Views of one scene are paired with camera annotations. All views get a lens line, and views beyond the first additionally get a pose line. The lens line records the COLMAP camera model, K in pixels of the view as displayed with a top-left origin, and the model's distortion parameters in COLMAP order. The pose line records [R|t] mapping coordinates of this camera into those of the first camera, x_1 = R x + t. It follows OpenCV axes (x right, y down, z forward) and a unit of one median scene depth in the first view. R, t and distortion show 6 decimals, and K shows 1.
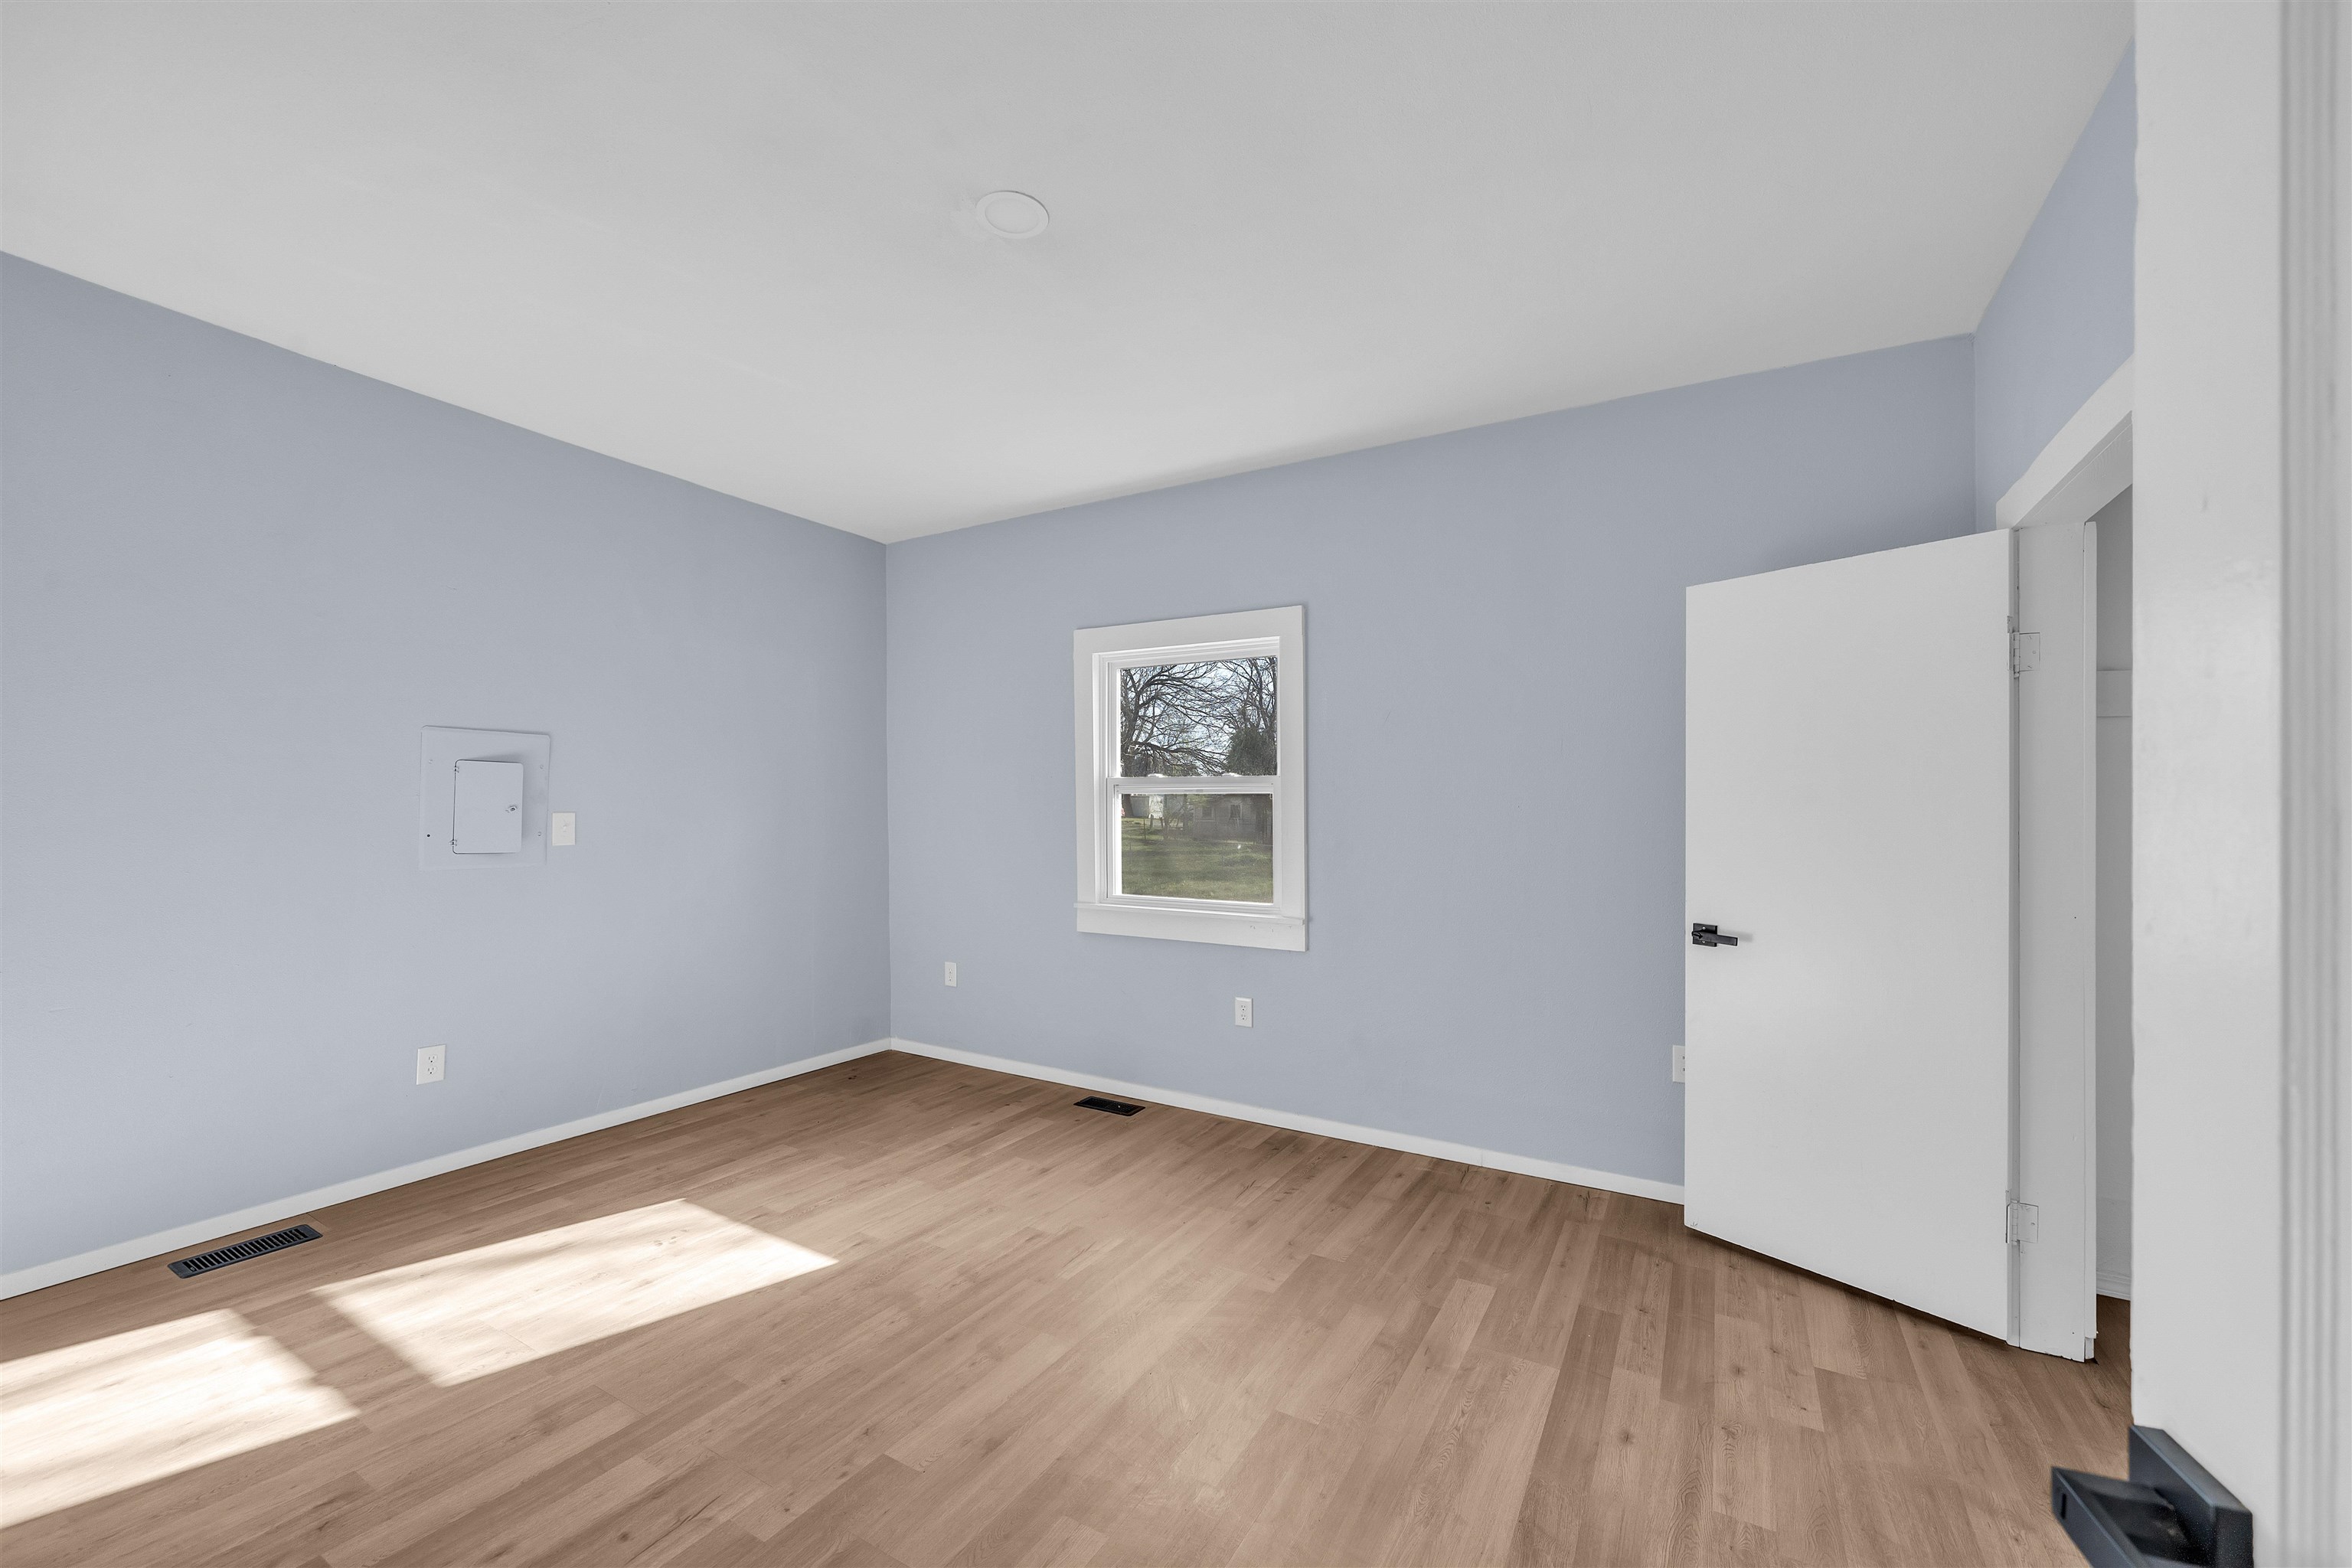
lens RADIAL K [[929.4, 0, 1170.2], [0, 929.4, 805.2], [0, 0, 1]] dist [-0.000983, -0.000618]
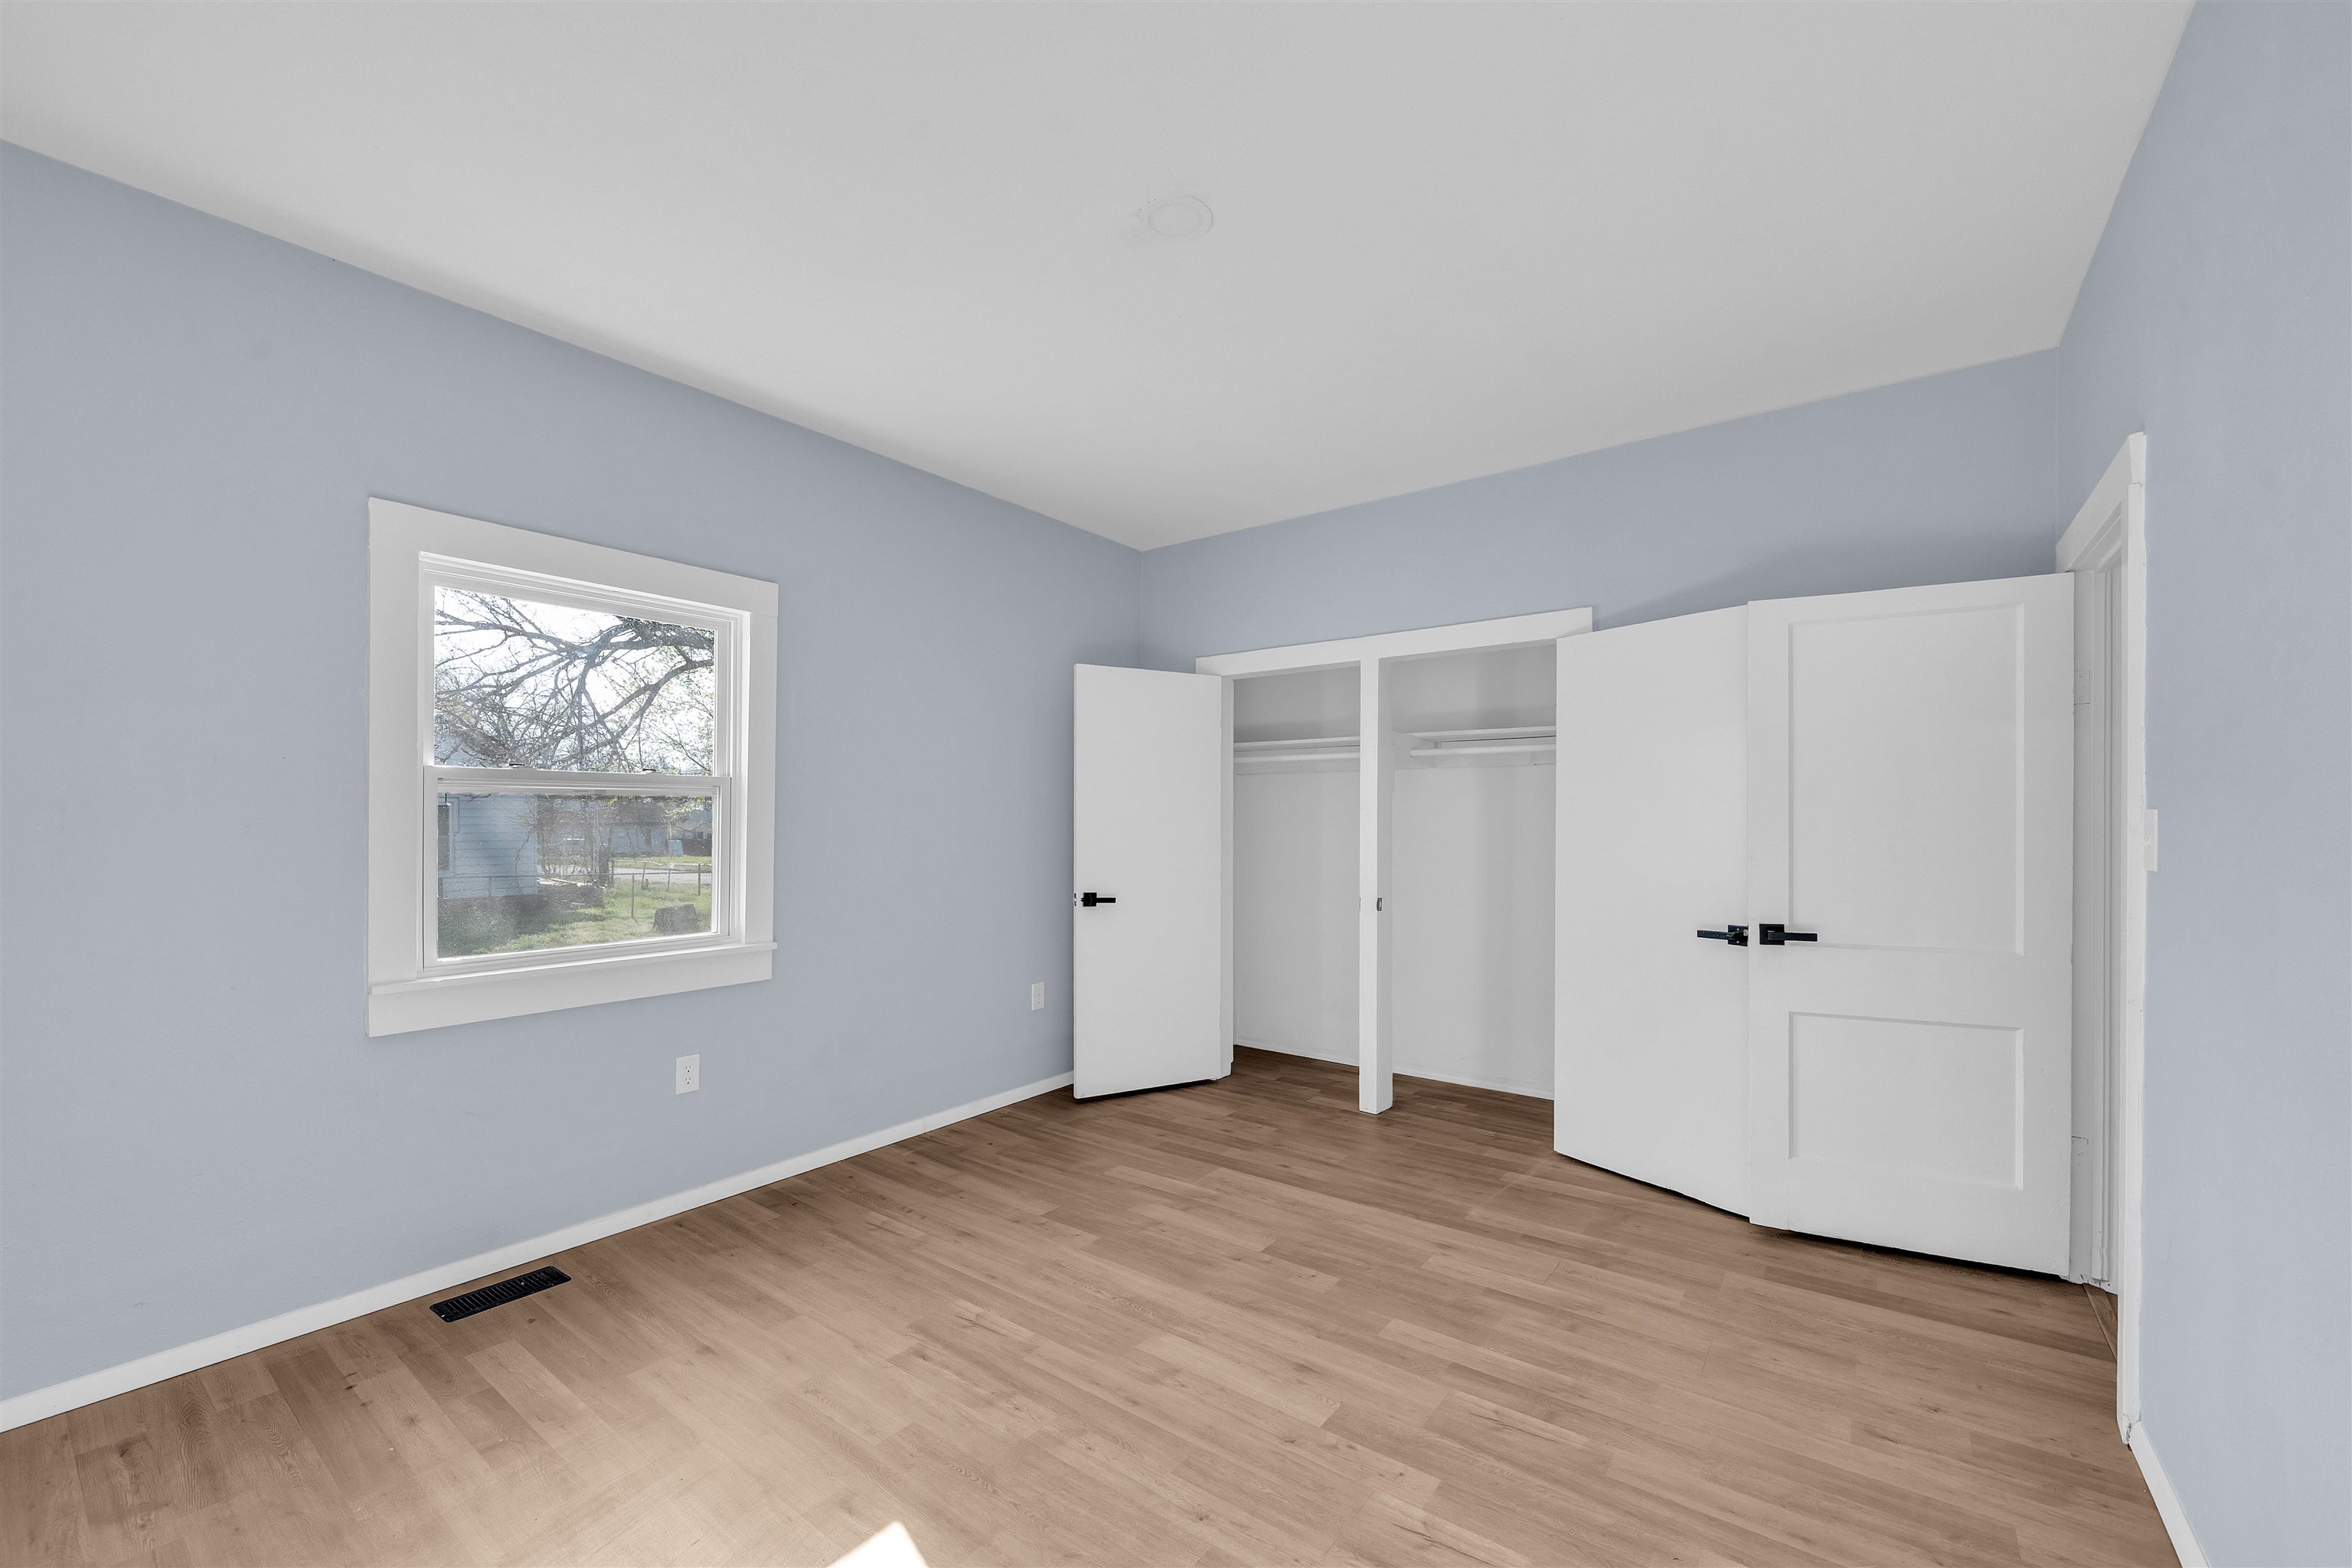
lens RADIAL K [[929.4, 0, 1170.2], [0, 929.4, 805.2], [0, 0, 1]] dist [-0.000983, -0.000618]
pose [[0.131582, 0.002344, 0.991303, -1.027319], [-0.003144, 0.999993, -0.001947, -0.013005], [-0.991300, -0.002861, 0.131588, 0.759588]]
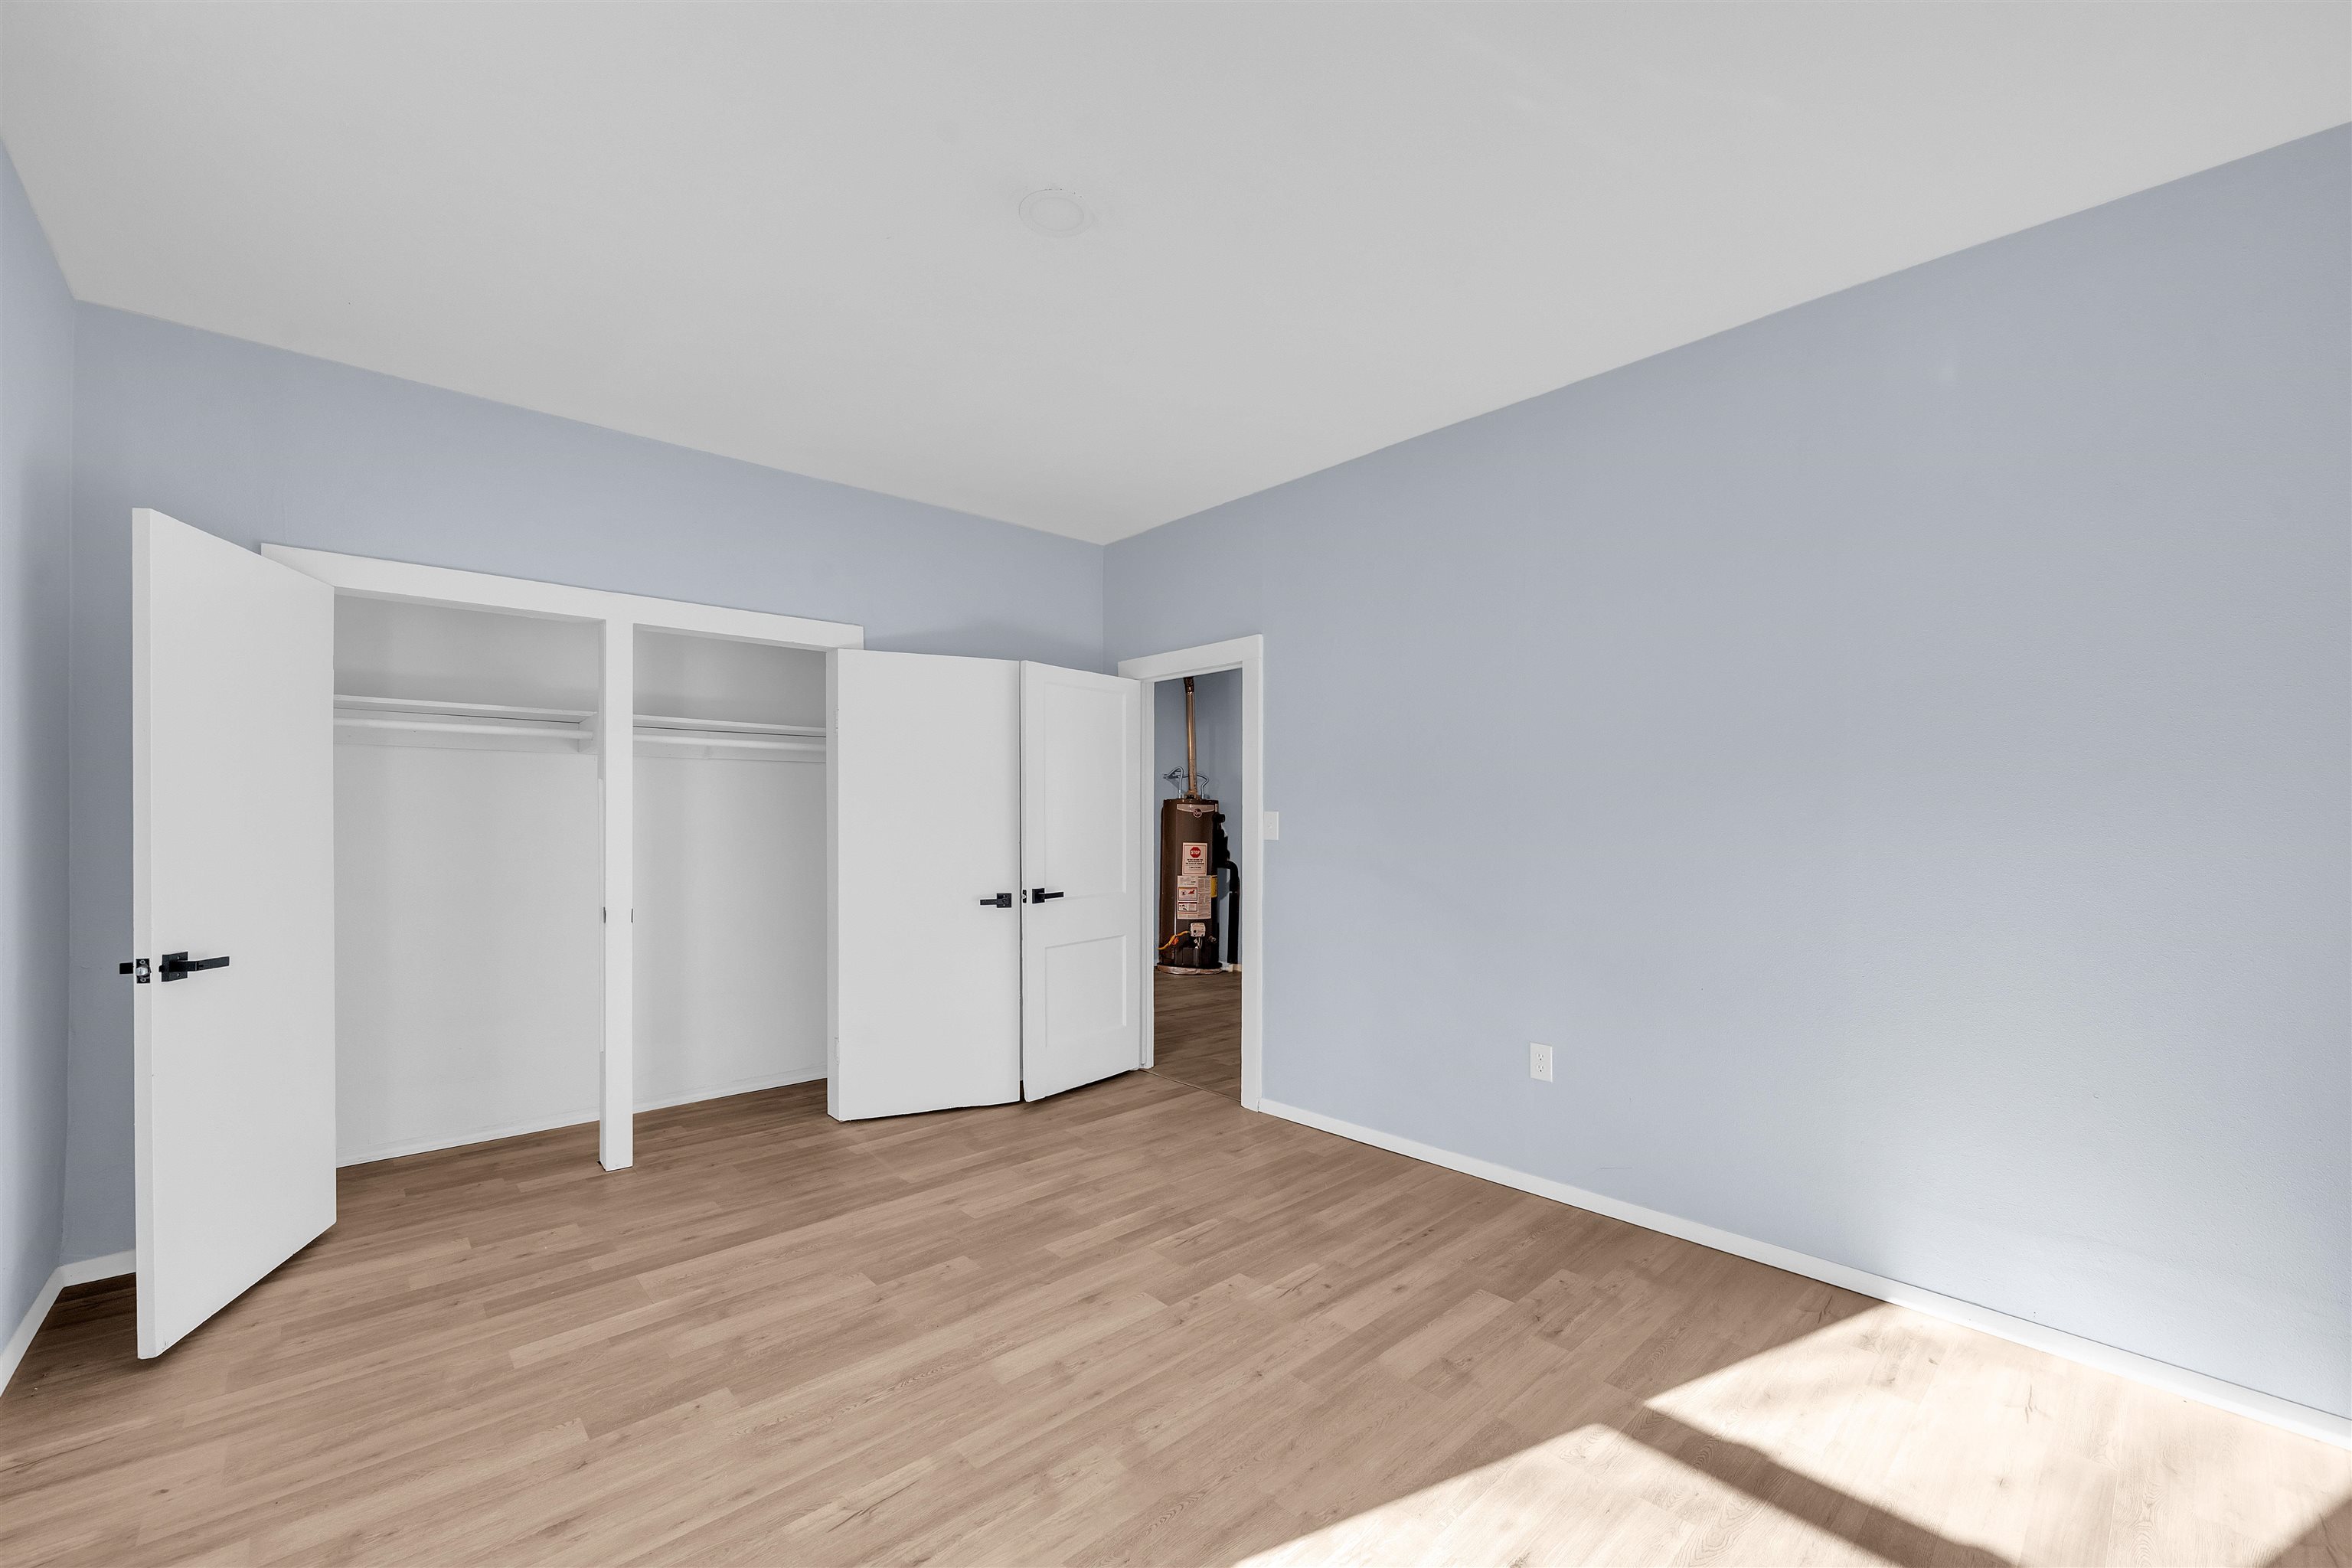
lens RADIAL K [[939.1, 0, 1147.5], [0, 939.1, 825.0], [0, 0, 1]] dist [-0.013747, -0.000173]
pose [[-0.944931, -0.015899, 0.326884, -0.519224], [-0.014417, 0.999872, 0.006956, 0.001904], [-0.326953, 0.001861, -0.945039, 1.670493]]
